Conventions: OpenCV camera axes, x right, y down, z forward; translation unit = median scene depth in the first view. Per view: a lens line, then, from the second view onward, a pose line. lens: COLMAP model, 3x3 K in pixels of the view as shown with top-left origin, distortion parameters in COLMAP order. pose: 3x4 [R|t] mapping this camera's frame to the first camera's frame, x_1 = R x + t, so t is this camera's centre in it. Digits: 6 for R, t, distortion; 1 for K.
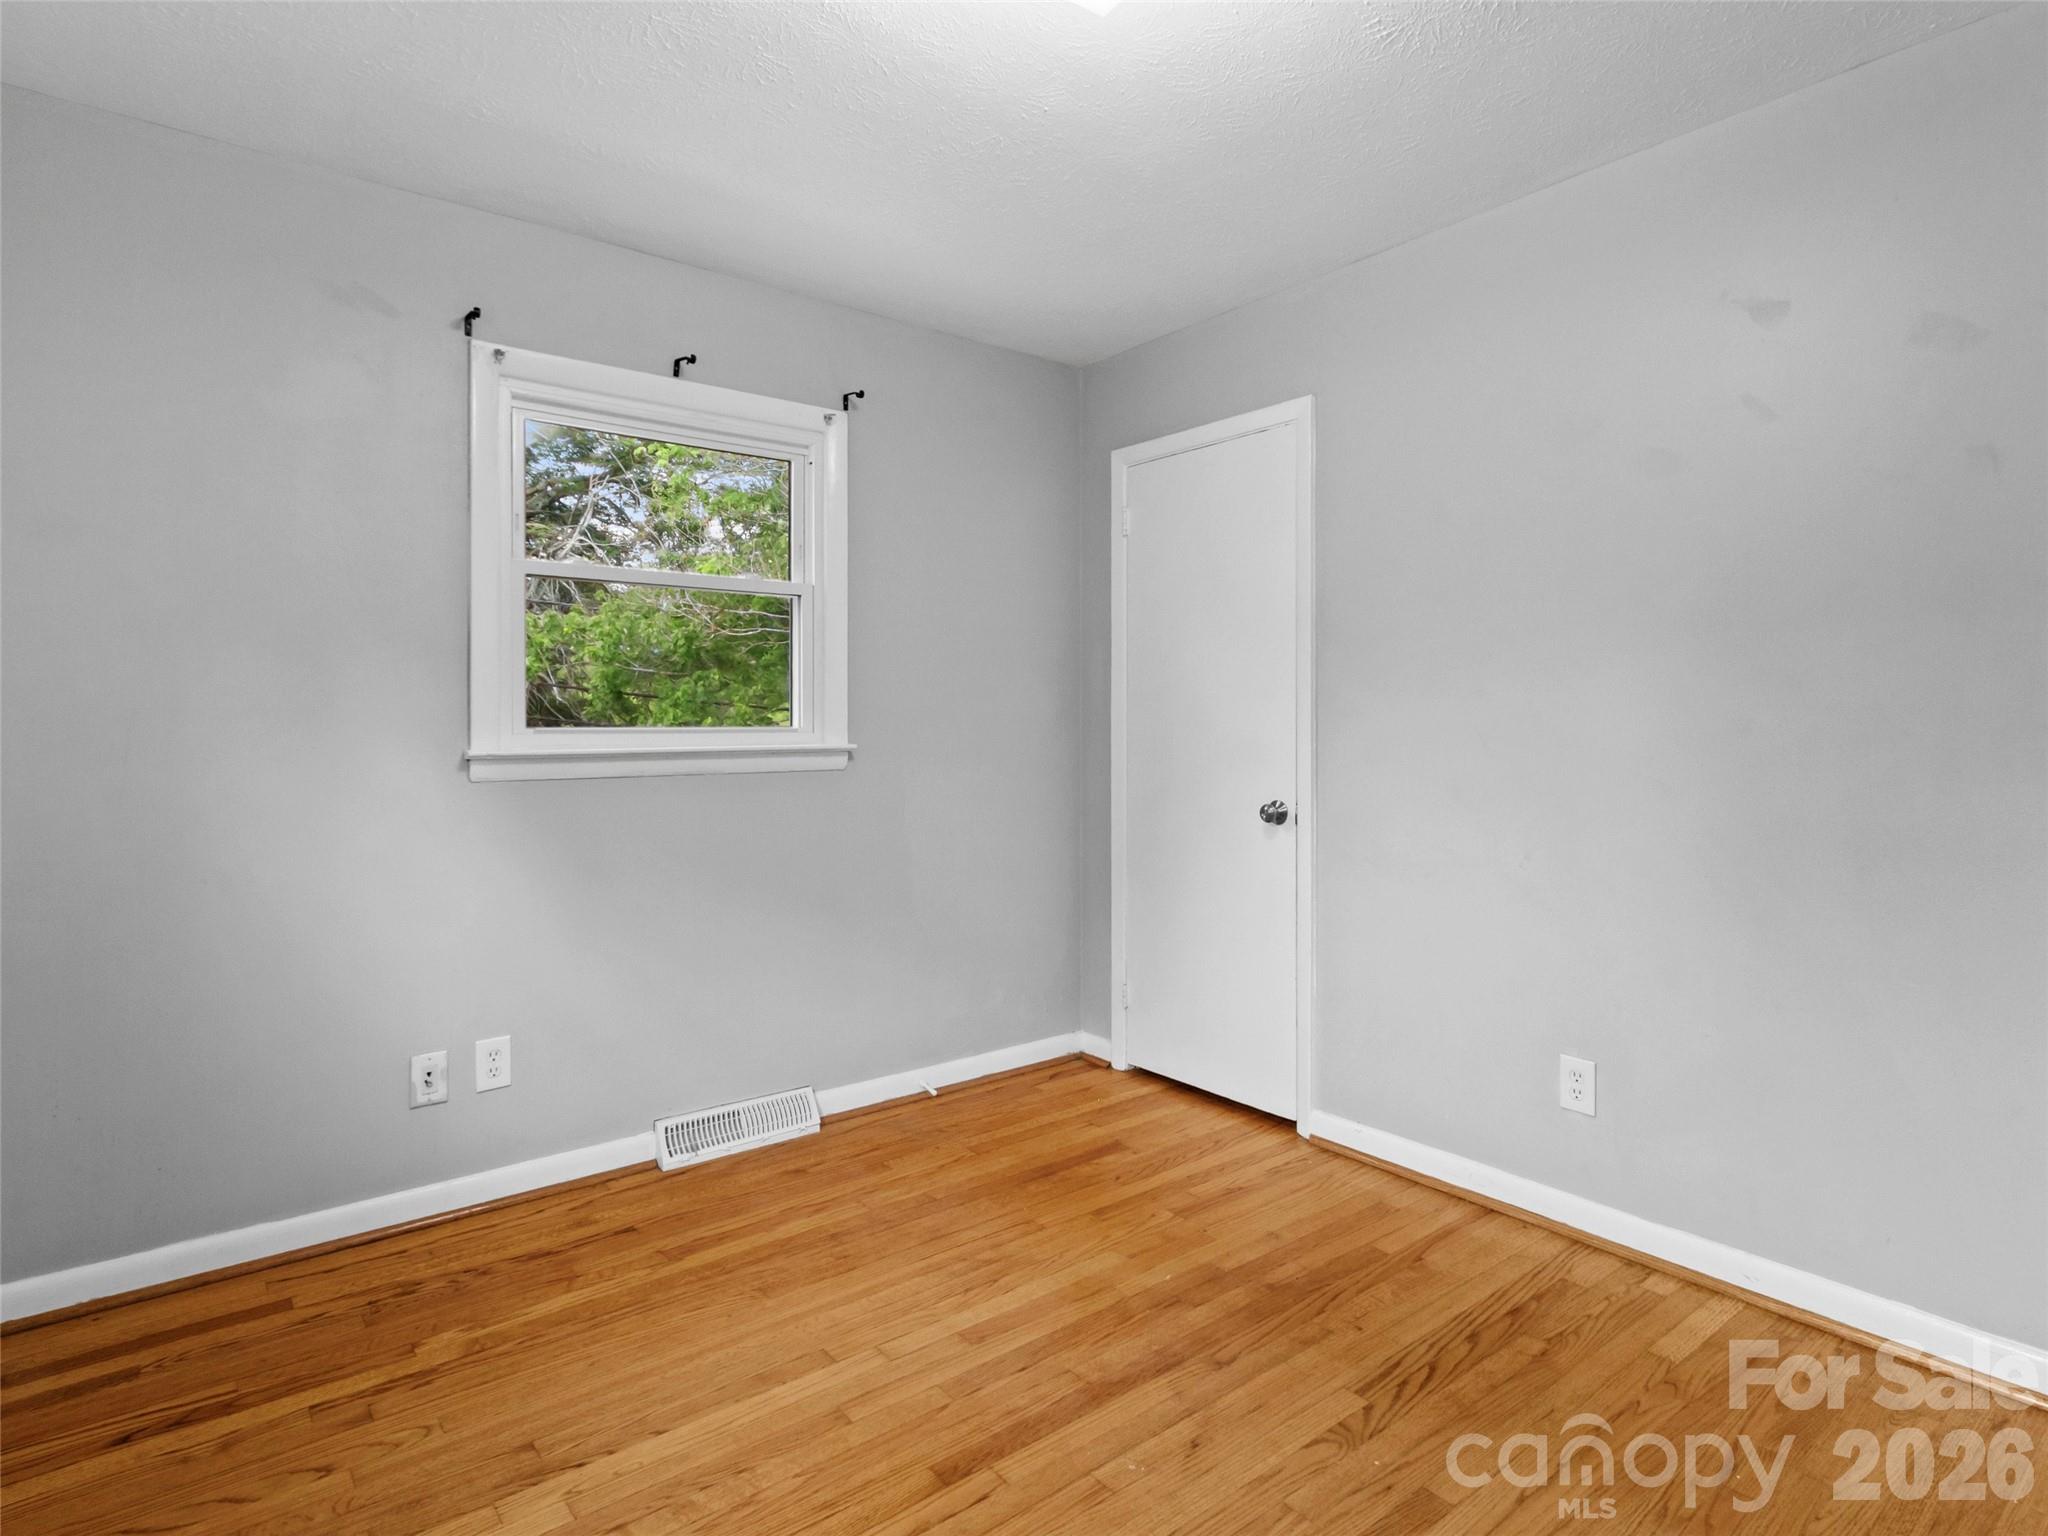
lens RADIAL K [[1062.9, 0, 1077.9], [0, 1062.9, 706.0], [0, 0, 1]] dist [-0.001012, -0.002046]
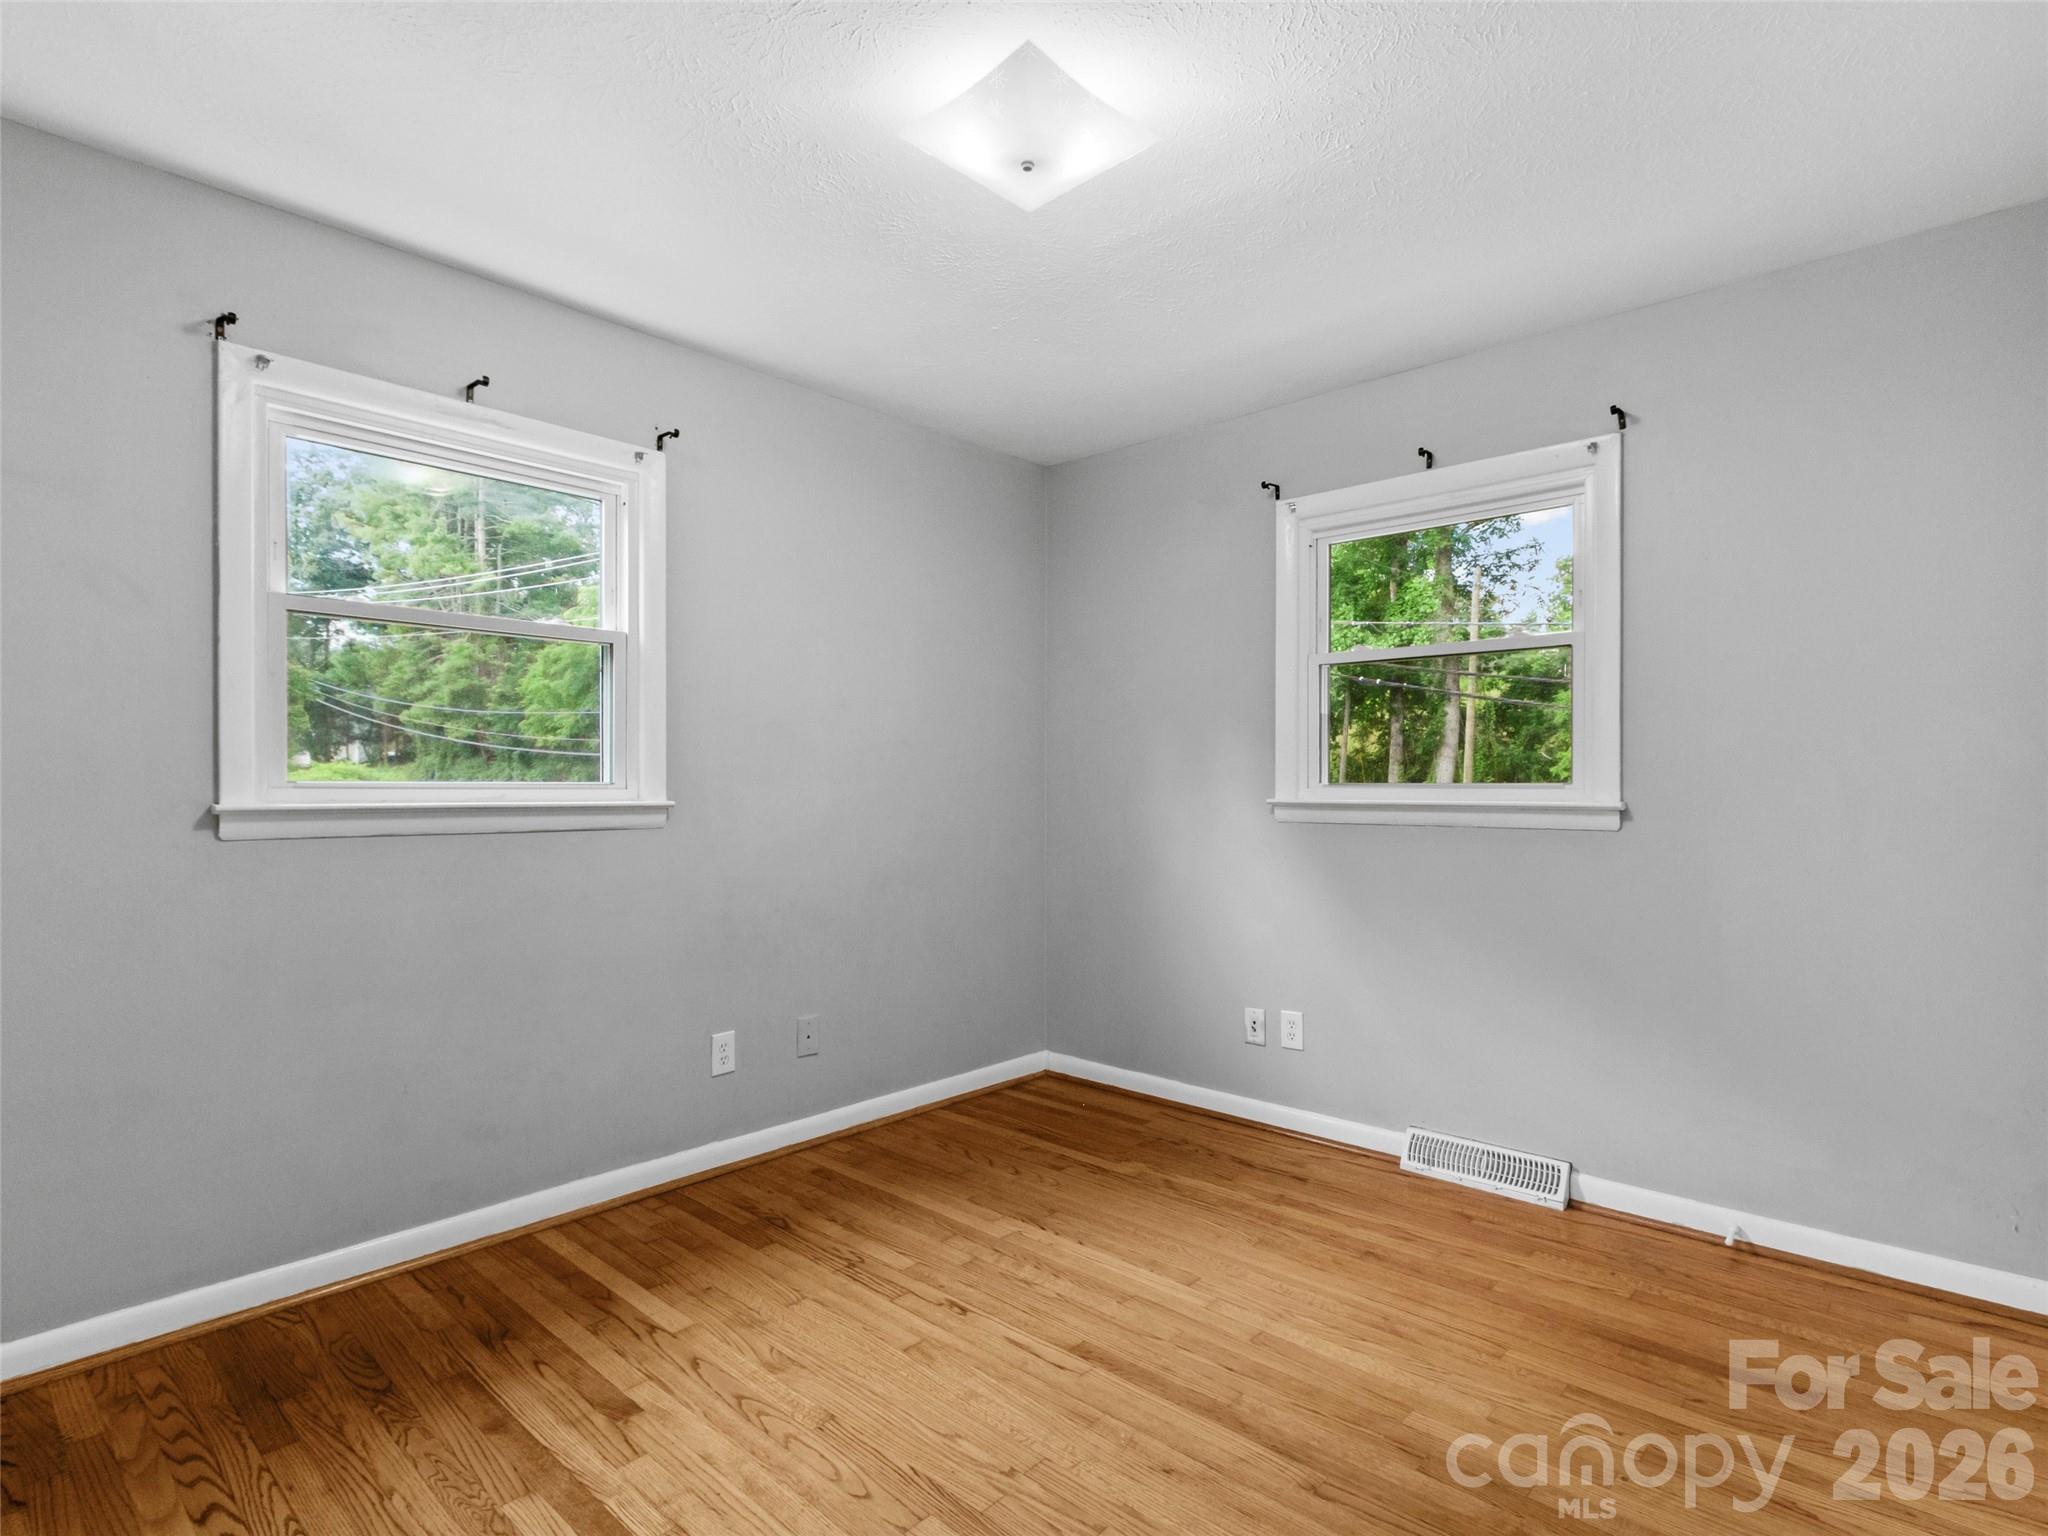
lens RADIAL K [[1062.9, 0, 1039.4], [0, 1062.9, 765.0], [0, 0, 1]] dist [-0.001012, -0.002046]
pose [[0.146351, -0.012992, -0.989147, 0.791166], [0.018596, 0.999773, -0.010380, 0.005404], [0.989058, -0.016875, 0.146560, 0.510436]]
